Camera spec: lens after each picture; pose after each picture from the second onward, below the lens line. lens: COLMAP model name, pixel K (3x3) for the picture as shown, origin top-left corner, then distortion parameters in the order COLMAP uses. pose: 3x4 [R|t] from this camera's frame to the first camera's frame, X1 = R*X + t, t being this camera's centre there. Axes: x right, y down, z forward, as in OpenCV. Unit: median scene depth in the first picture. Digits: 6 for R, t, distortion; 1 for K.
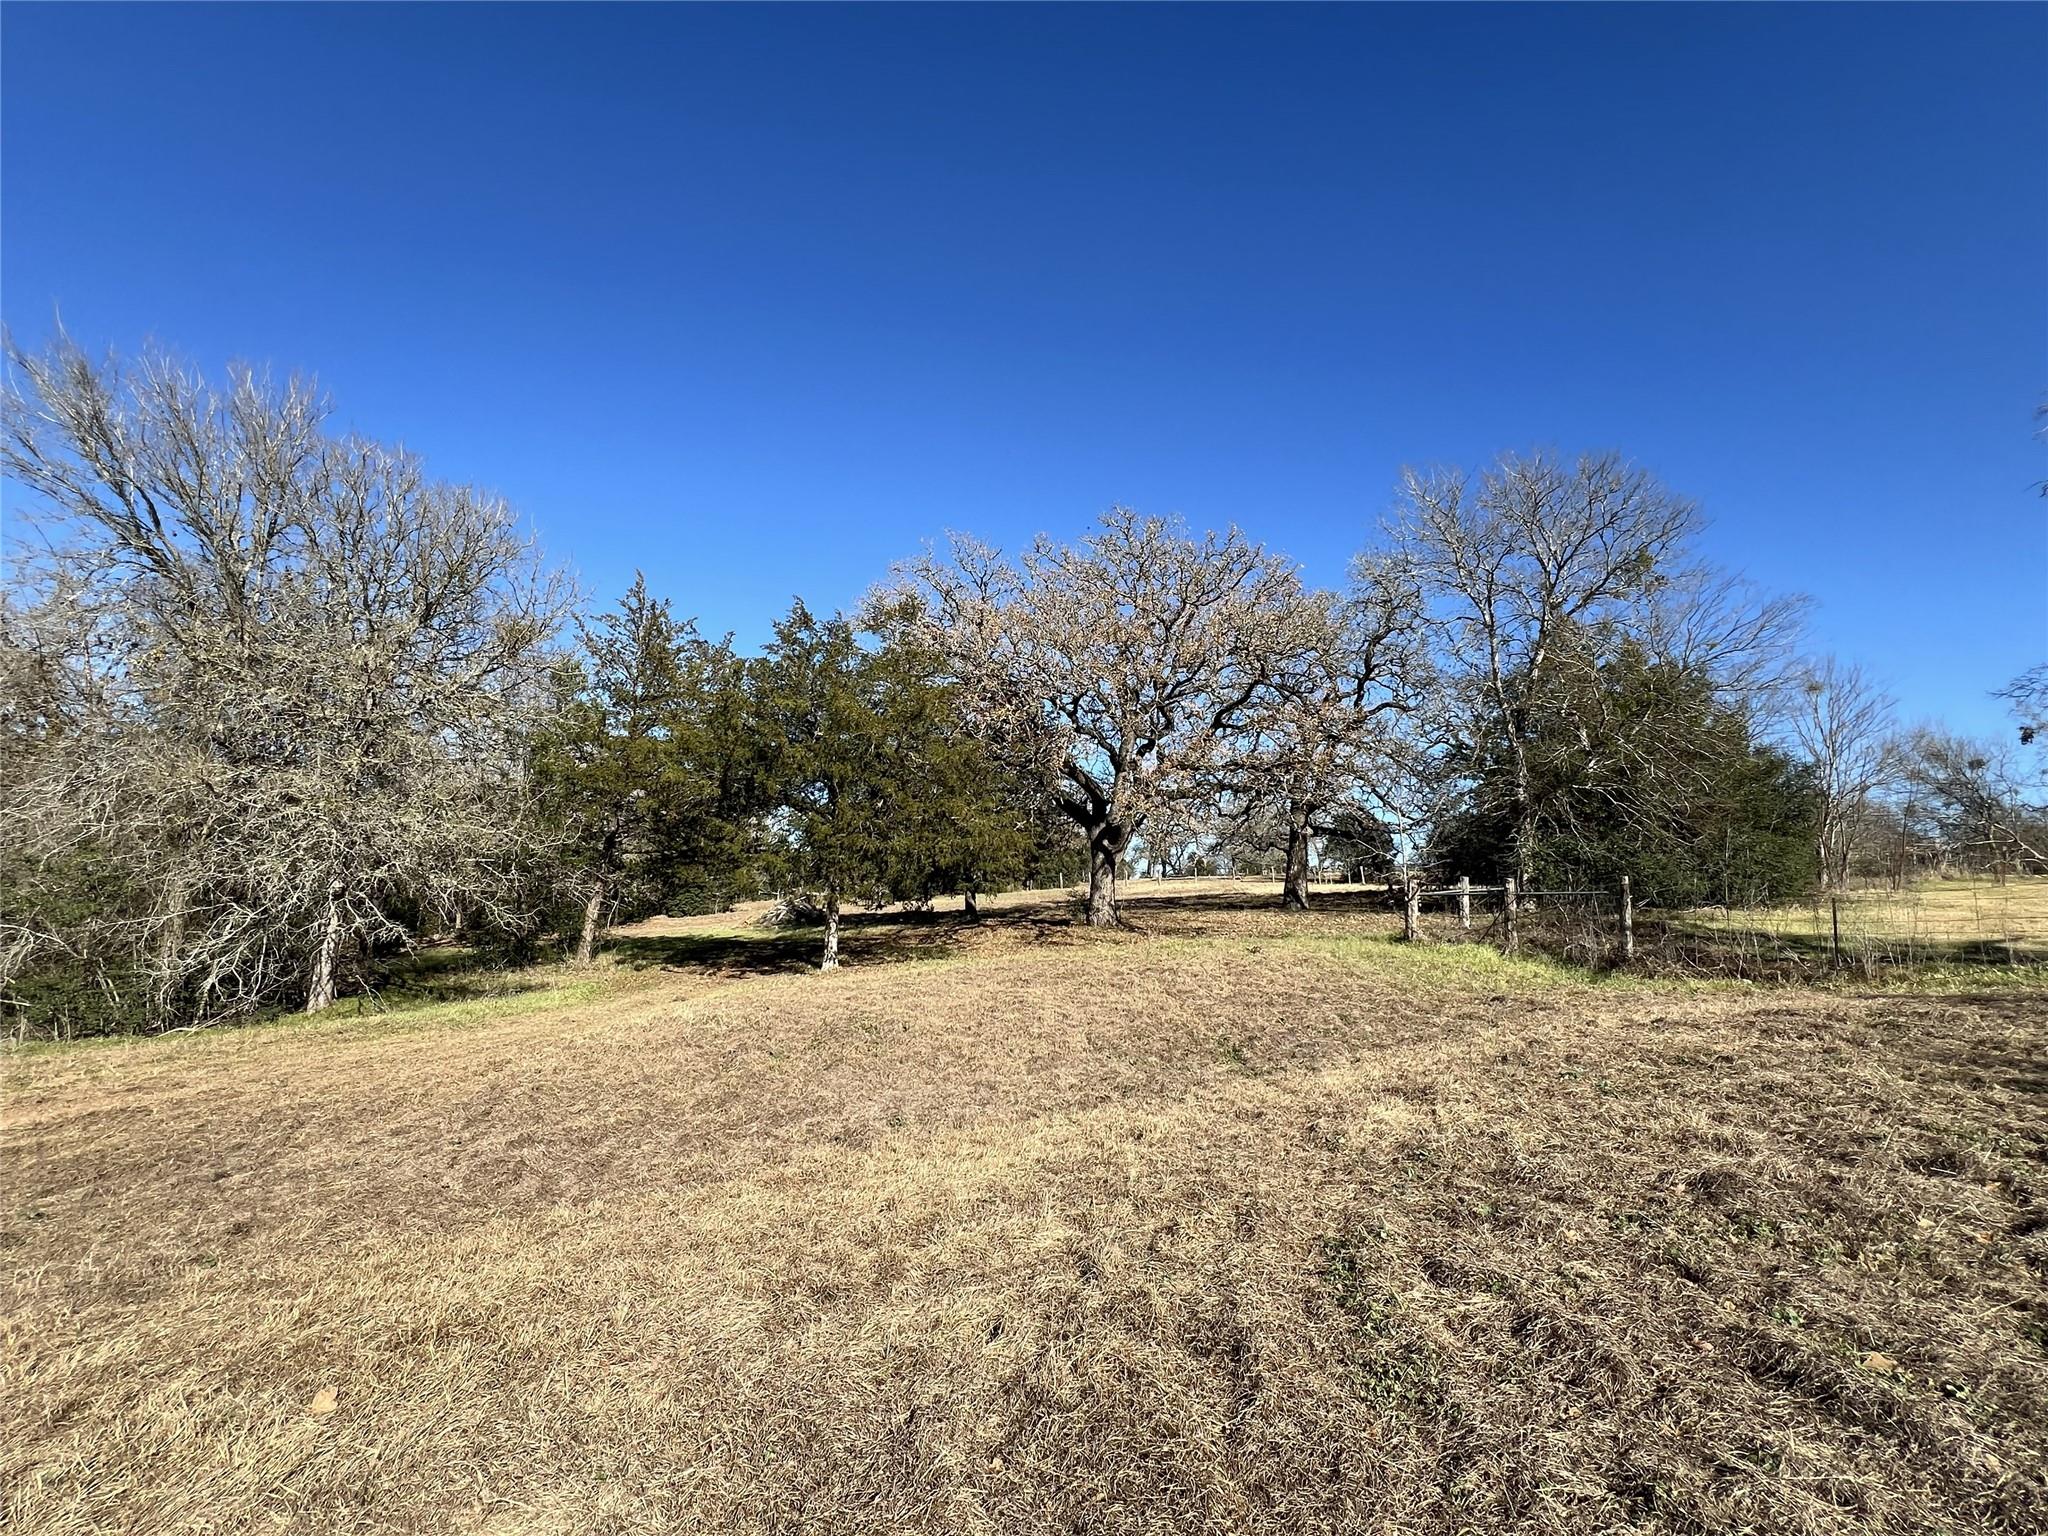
lens RADIAL K [[945.4, 0, 1019.0], [0, 945.4, 758.8], [0, 0, 1]] dist [0.012305, 0.000066]
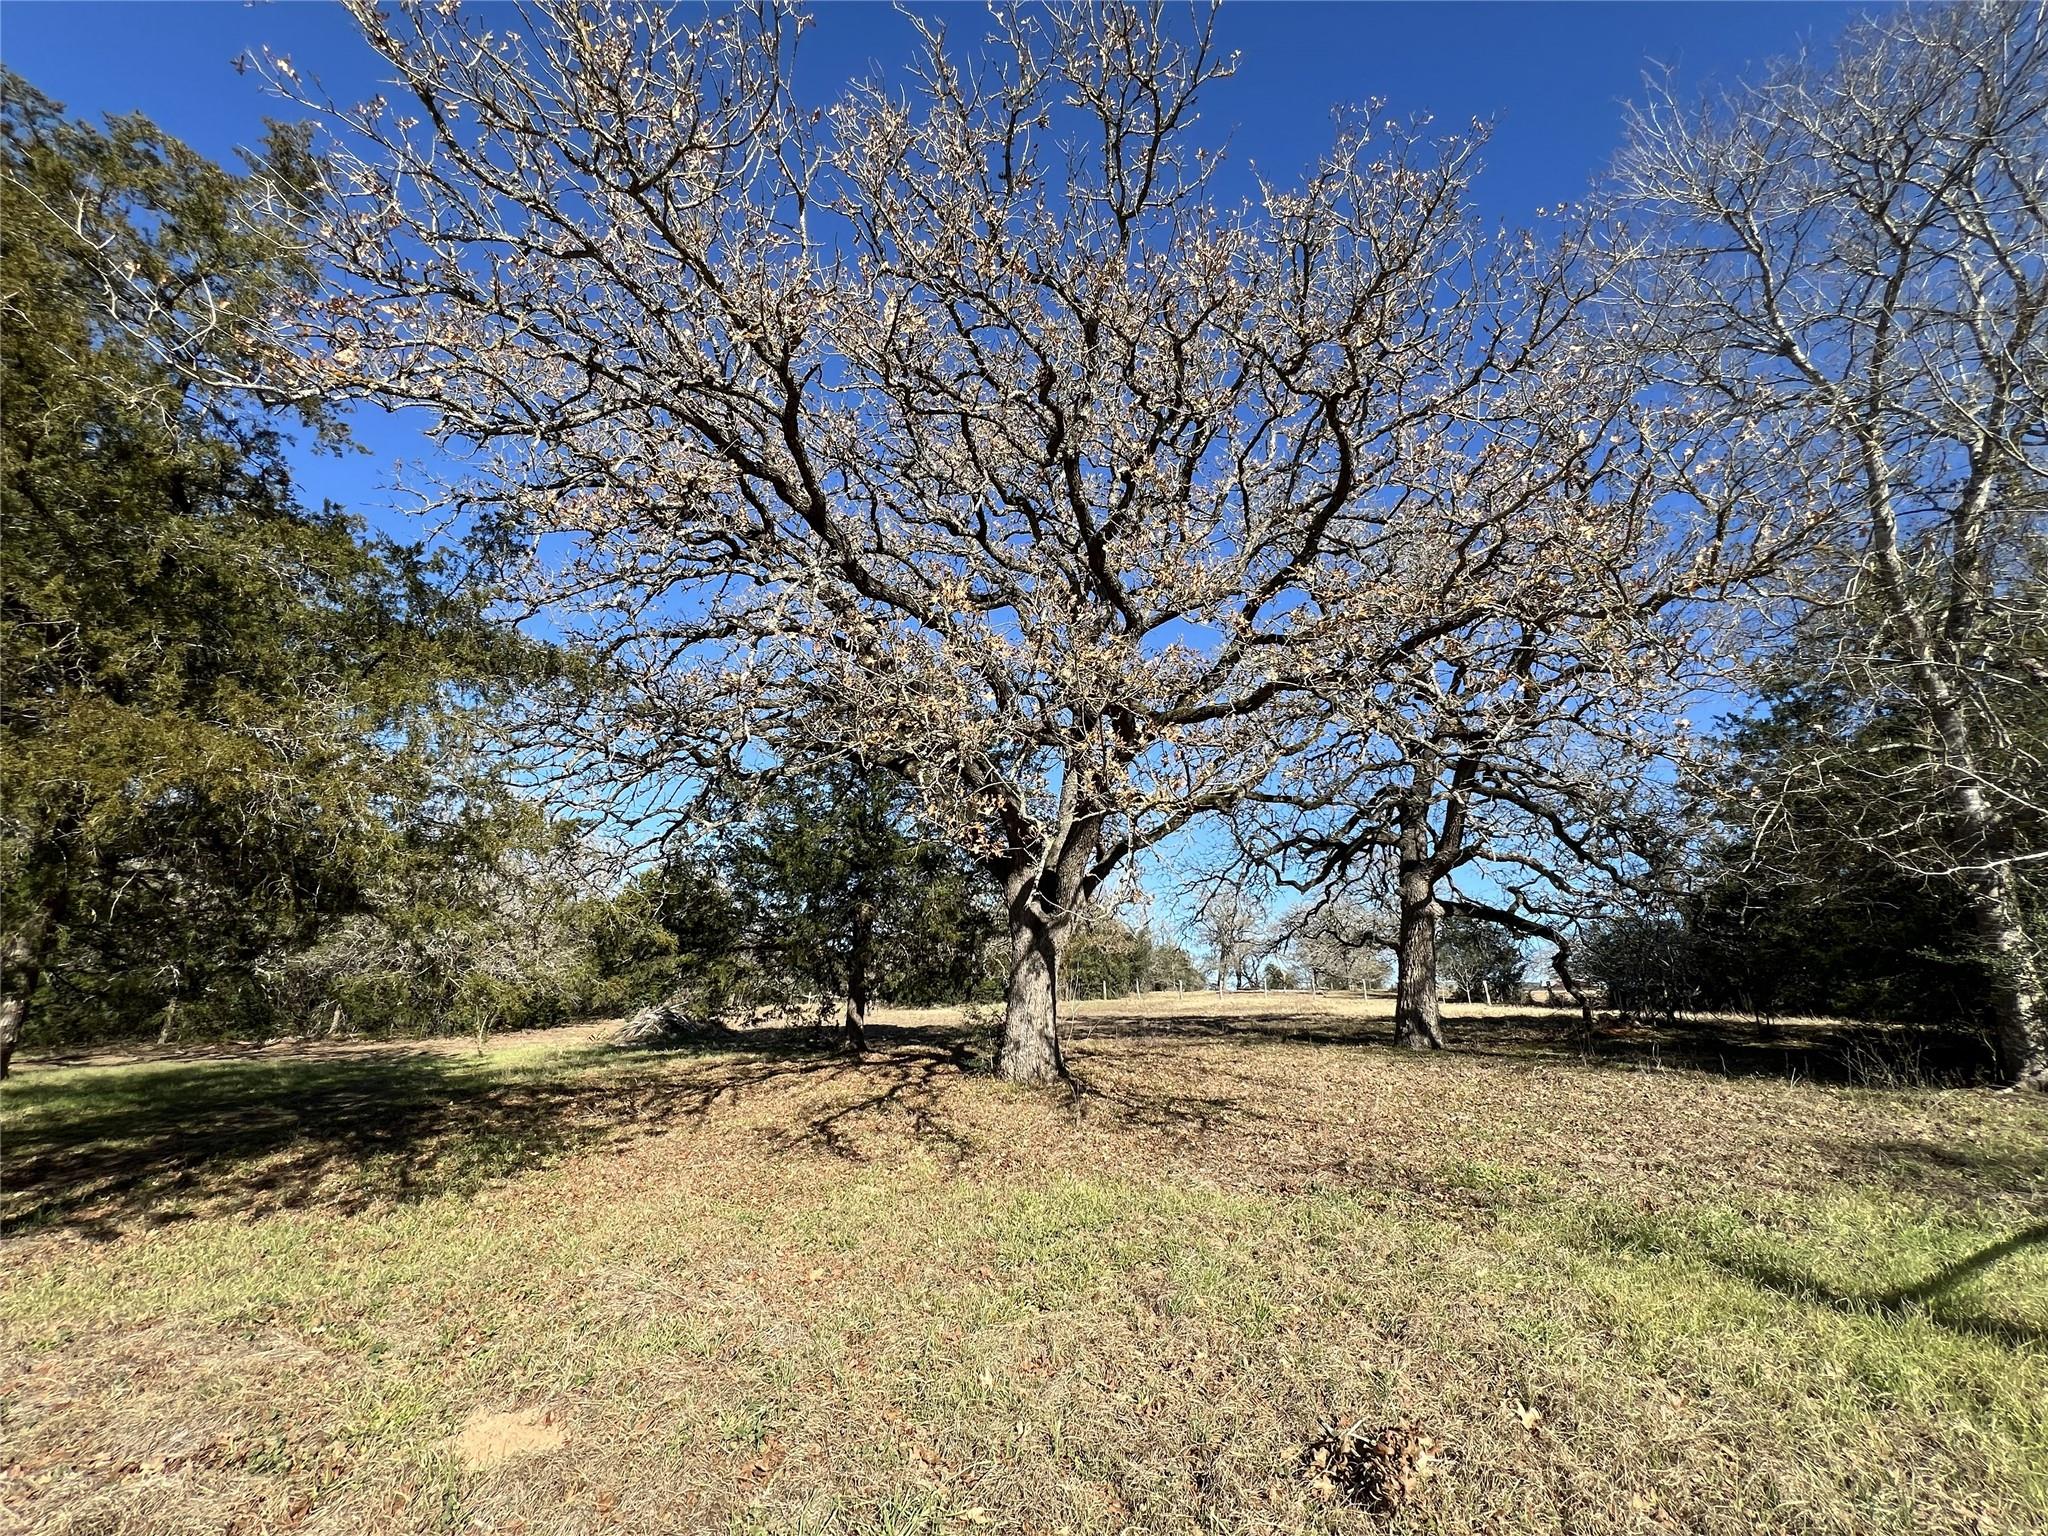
lens RADIAL K [[824.4, 0, 1026.8], [0, 824.4, 769.9], [0, 0, 1]] dist [0.001025, 0.000493]
pose [[0.994010, -0.005271, -0.109165, 0.135381], [-0.009458, 0.990941, -0.133964, 0.074400], [0.108882, 0.134194, 0.984955, 0.557955]]
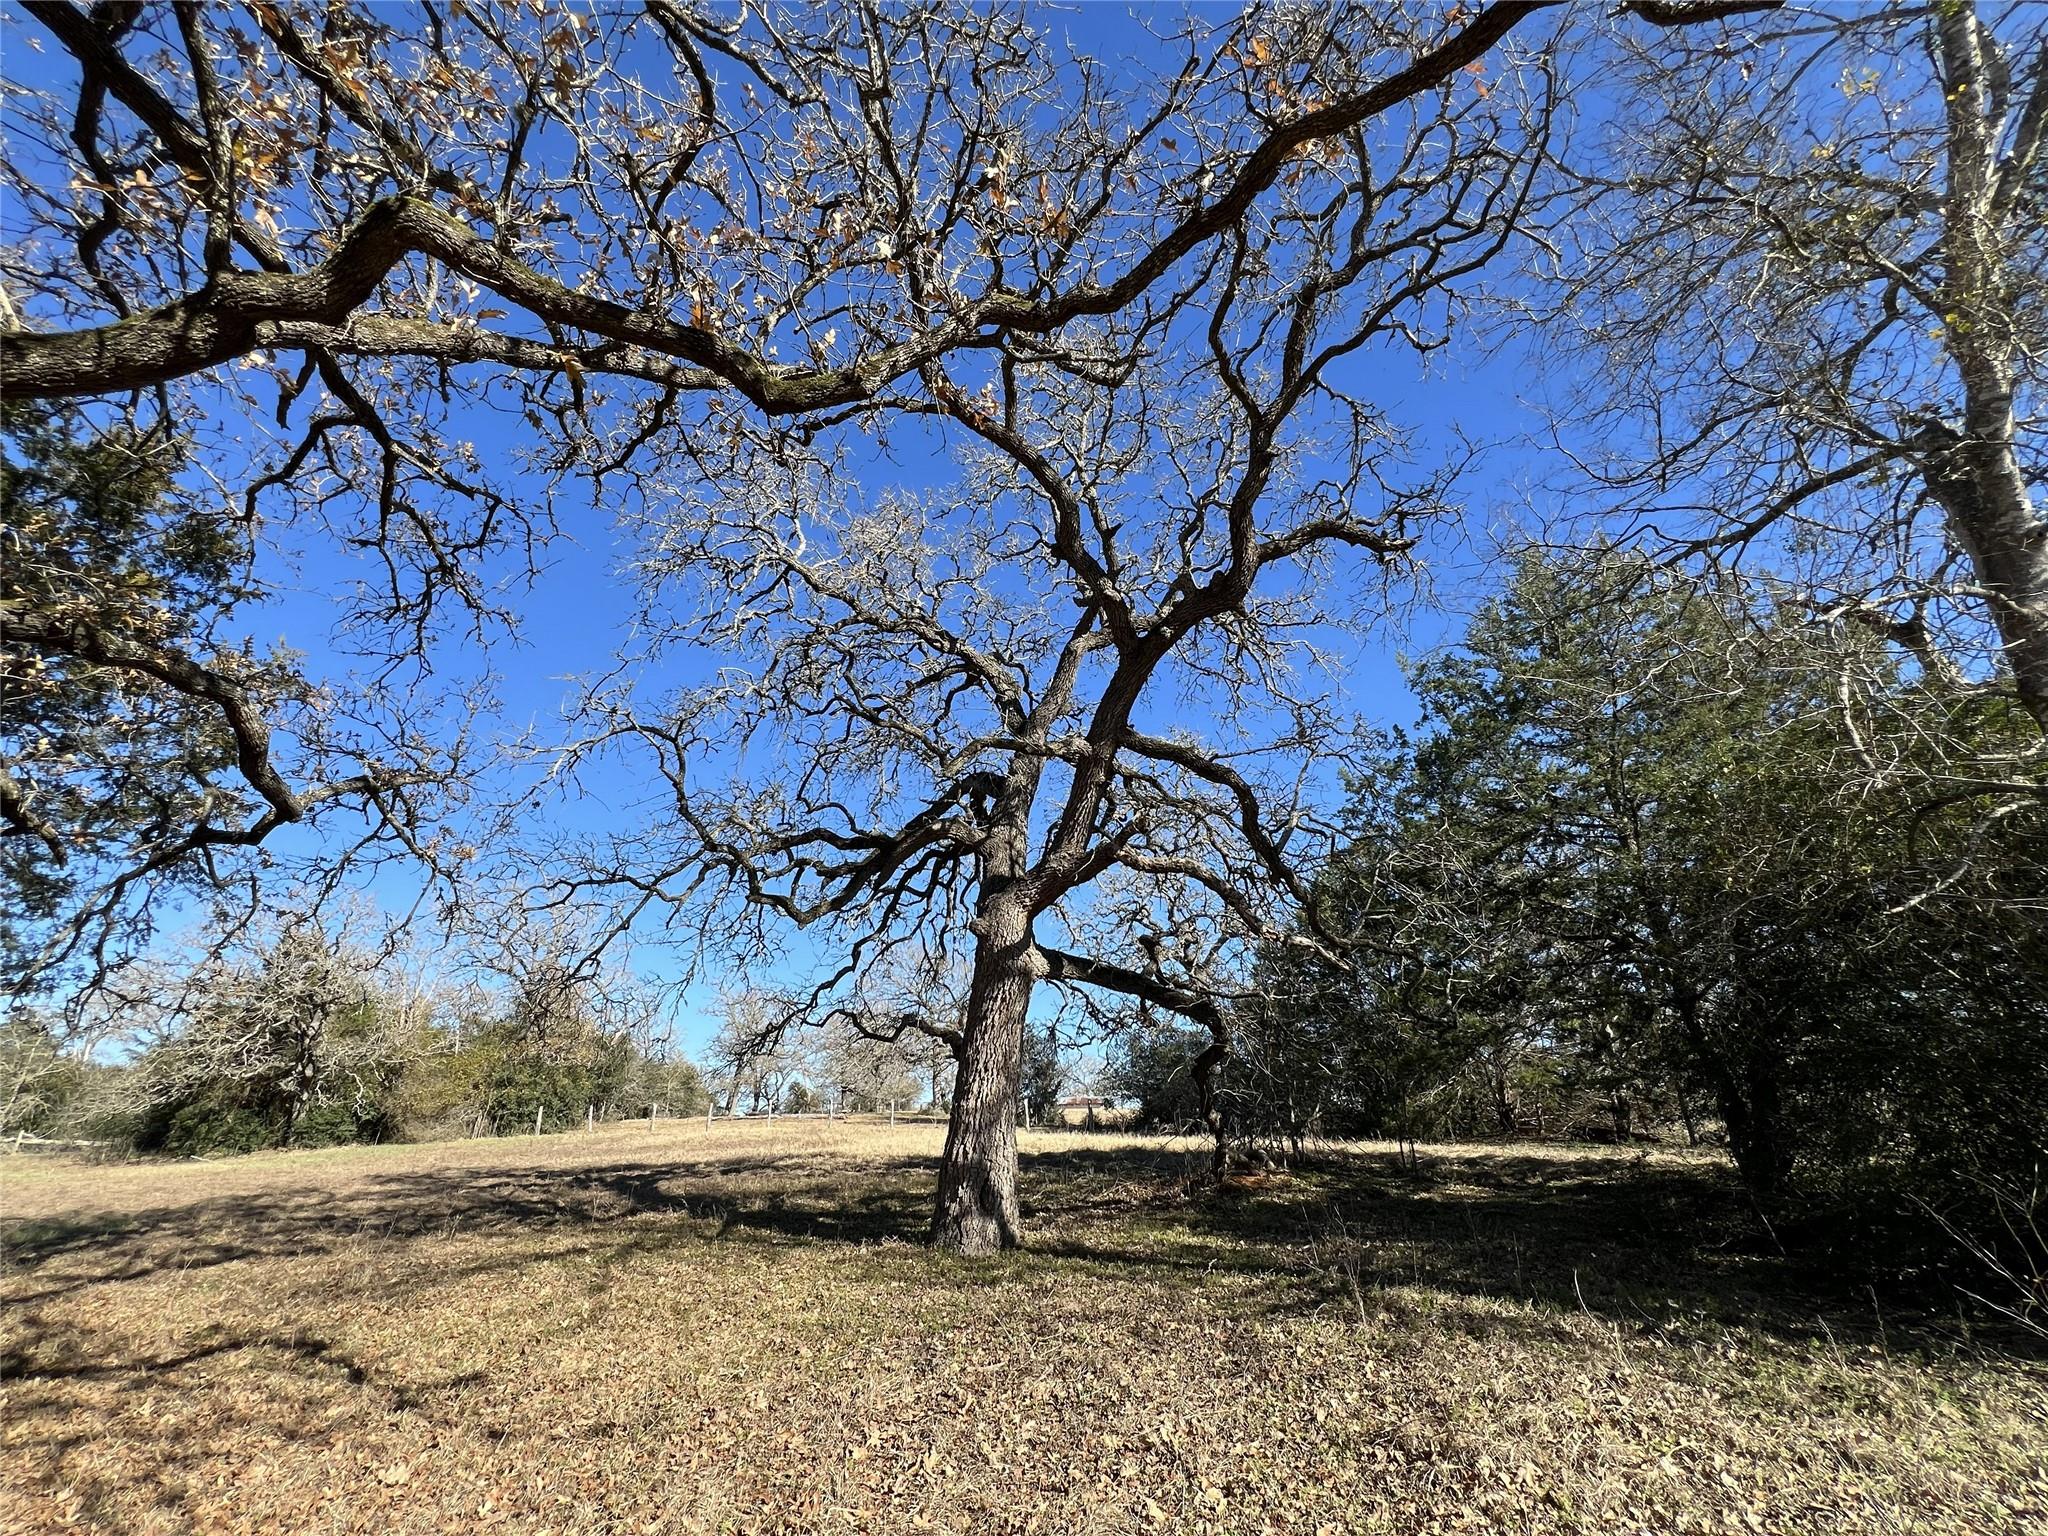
lens RADIAL K [[804.8, 0, 1022.6], [0, 804.8, 782.6], [0, 0, 1]] dist [0.001535, 0.000201]
pose [[0.914223, 0.158844, 0.372780, 0.234550], [-0.054611, 0.959870, -0.275076, 0.111502], [-0.401515, 0.231122, 0.886210, 0.908775]]
